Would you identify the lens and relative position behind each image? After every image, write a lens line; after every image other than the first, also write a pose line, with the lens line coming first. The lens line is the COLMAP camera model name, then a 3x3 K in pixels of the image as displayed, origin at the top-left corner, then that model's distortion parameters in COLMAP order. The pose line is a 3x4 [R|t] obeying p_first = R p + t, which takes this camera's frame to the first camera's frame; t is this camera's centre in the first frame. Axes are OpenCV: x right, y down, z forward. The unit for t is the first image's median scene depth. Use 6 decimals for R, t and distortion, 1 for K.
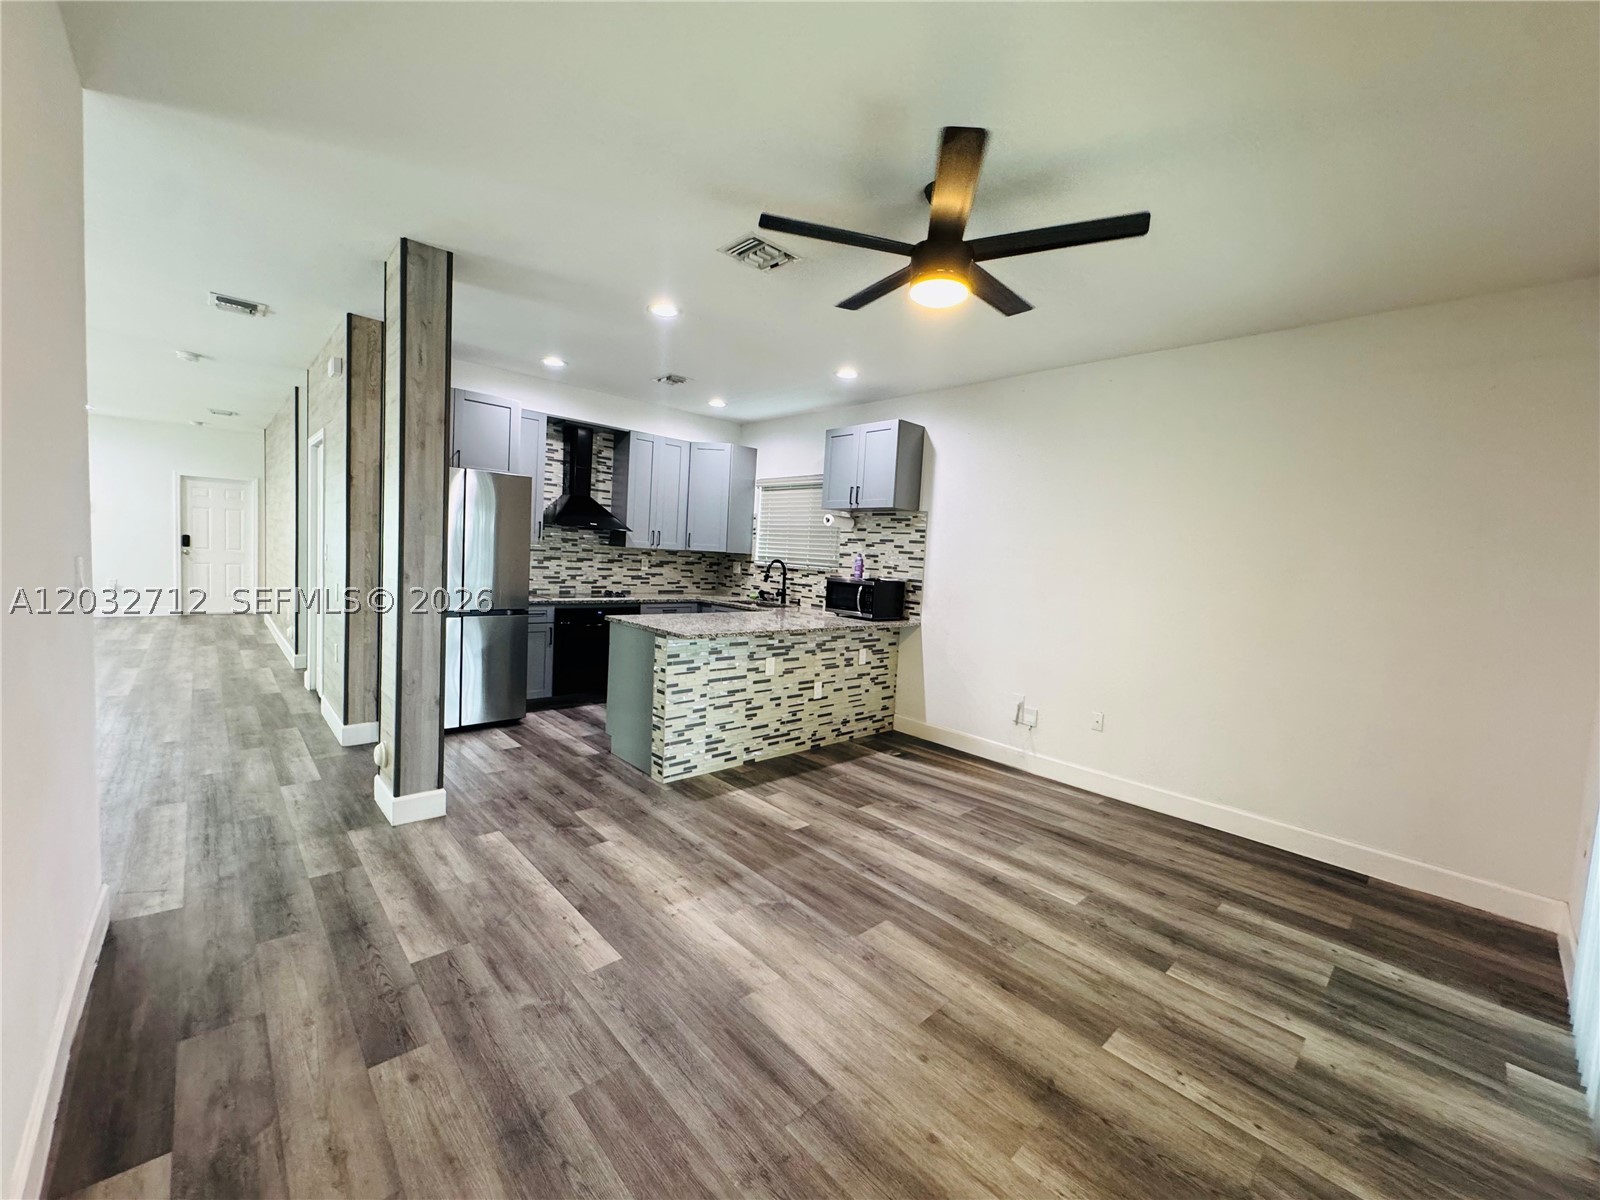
lens RADIAL K [[643.7, 0, 800.4], [0, 643.7, 595.1], [0, 0, 1]] dist [-0.003226, -0.000303]
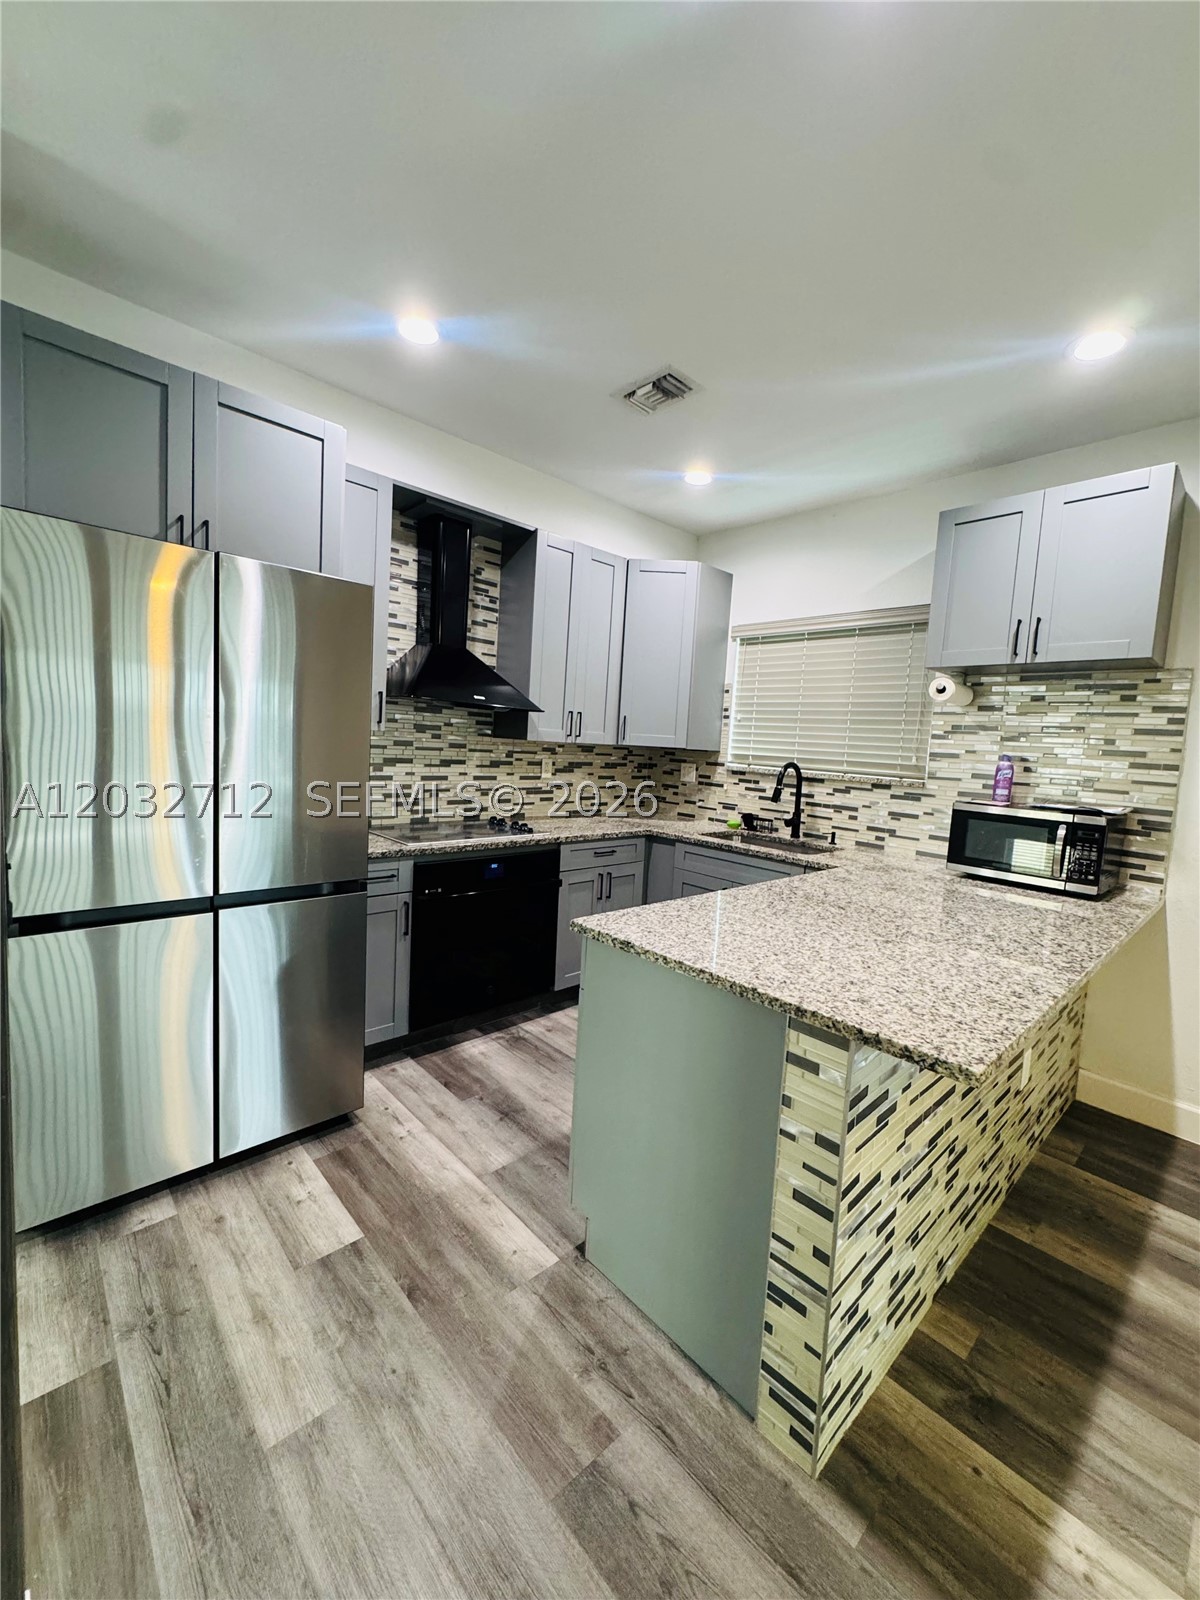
lens RADIAL K [[643.7, 0, 603.2], [0, 643.7, 798.3], [0, 0, 1]] dist [-0.003226, -0.000303]
pose [[0.999999, 0.000686, -0.001121, -0.209781], [-0.000659, 0.999696, 0.024640, -0.038957], [0.001138, -0.024639, 0.999696, 0.448559]]
